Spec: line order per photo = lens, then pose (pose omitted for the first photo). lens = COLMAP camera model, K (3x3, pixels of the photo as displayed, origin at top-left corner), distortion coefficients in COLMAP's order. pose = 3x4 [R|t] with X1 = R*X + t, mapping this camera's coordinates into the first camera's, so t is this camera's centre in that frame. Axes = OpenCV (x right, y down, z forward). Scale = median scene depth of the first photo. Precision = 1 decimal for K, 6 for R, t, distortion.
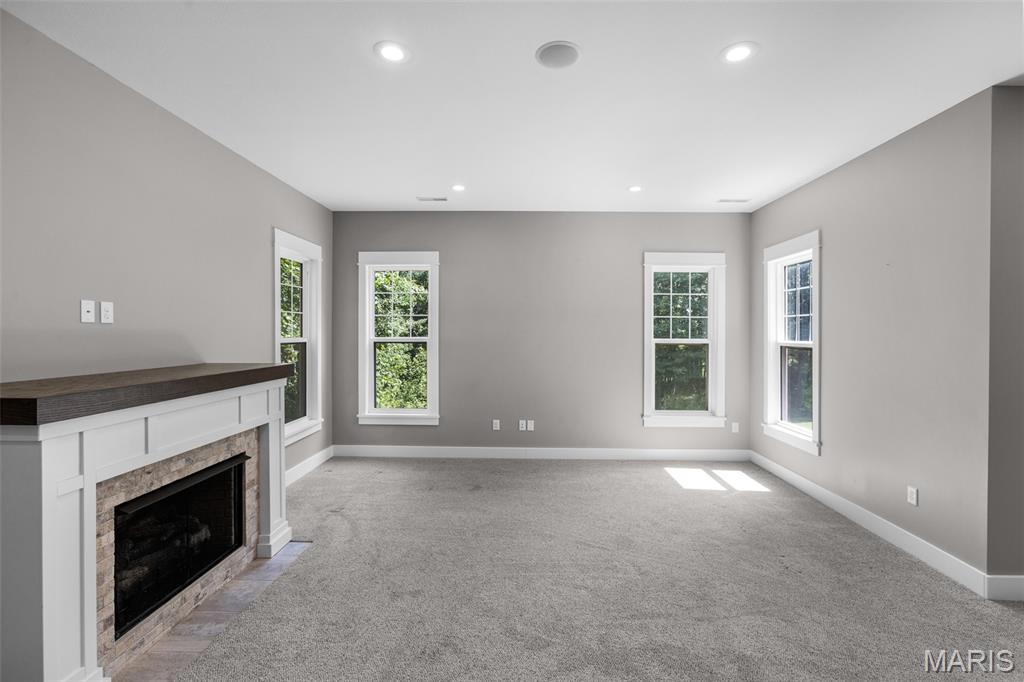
lens RADIAL K [[461.5, 0, 510.1], [0, 461.5, 329.7], [0, 0, 1]] dist [-0.015345, 0.009175]
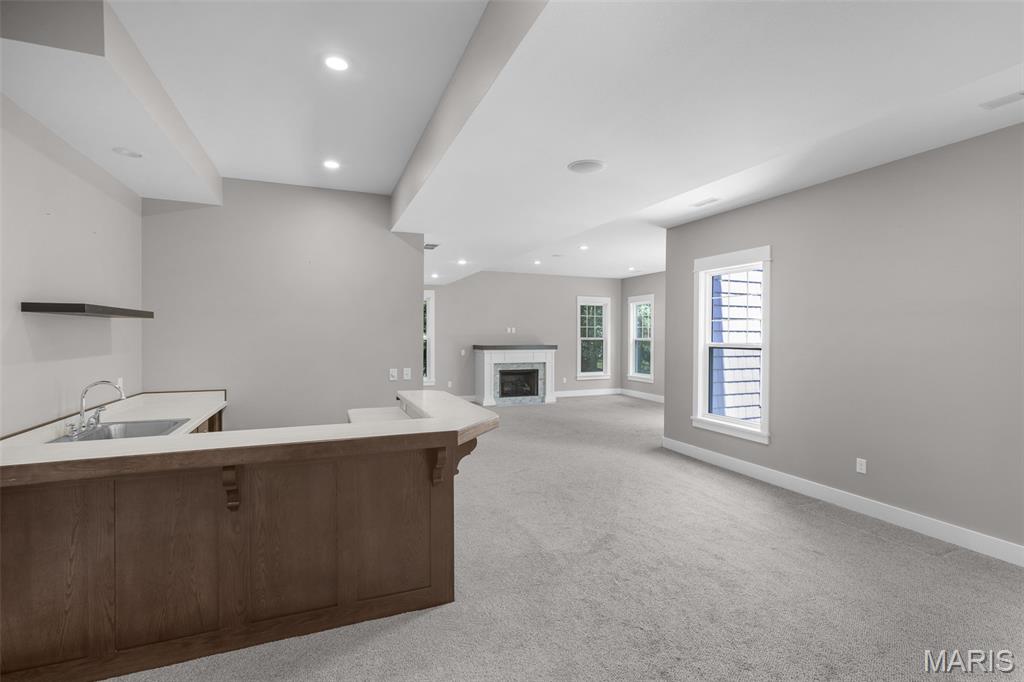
lens RADIAL K [[461.5, 0, 519.8], [0, 461.5, 335.8], [0, 0, 1]] dist [-0.015345, 0.009175]
pose [[0.406419, 0.007114, -0.913659, 2.581838], [-0.001577, 0.999974, 0.007084, -0.014708], [0.913685, -0.001438, 0.406420, -0.562513]]
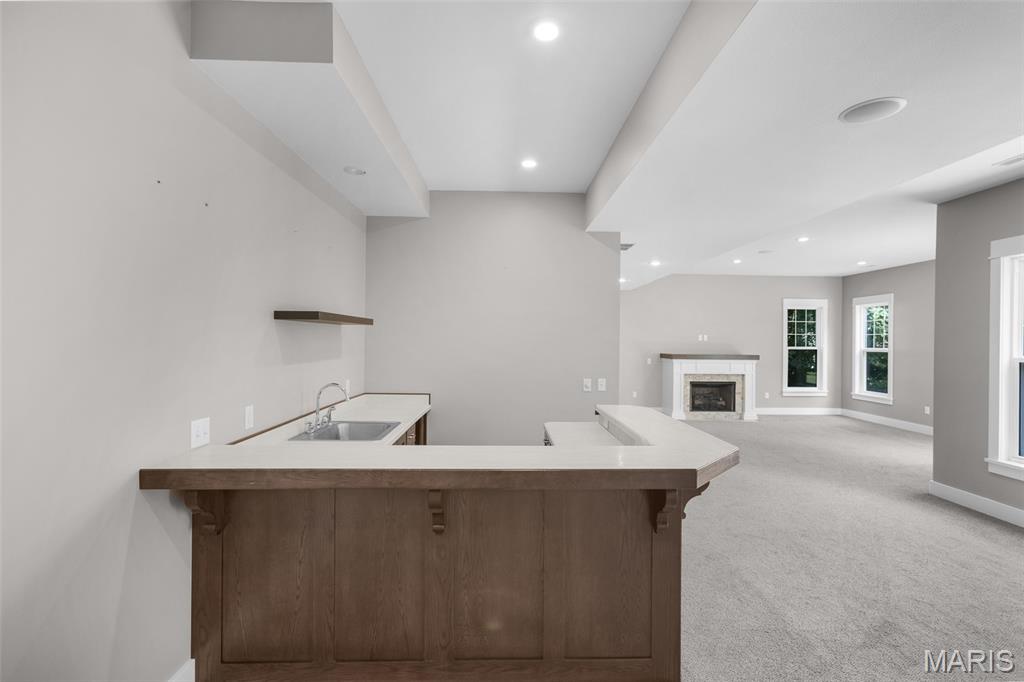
lens RADIAL K [[461.5, 0, 531.2], [0, 461.5, 337.3], [0, 0, 1]] dist [-0.015345, 0.009175]
pose [[0.066451, -0.002648, -0.997786, 2.436057], [-0.007661, 0.999966, -0.003164, -0.015934], [0.997760, 0.007854, 0.066428, -0.589854]]
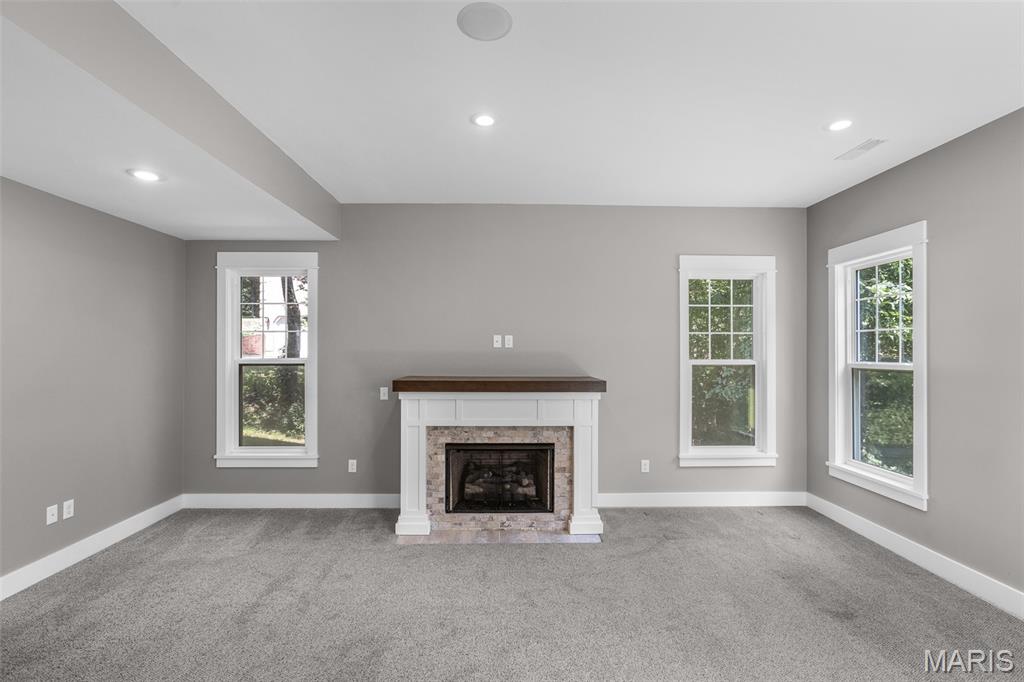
lens RADIAL K [[461.5, 0, 518.3], [0, 461.5, 346.2], [0, 0, 1]] dist [-0.015345, 0.009175]
pose [[0.060235, -0.010191, -0.998132, 0.752141], [0.000891, 0.999948, -0.010156, -0.001885], [0.998184, -0.000277, 0.060241, 0.813412]]
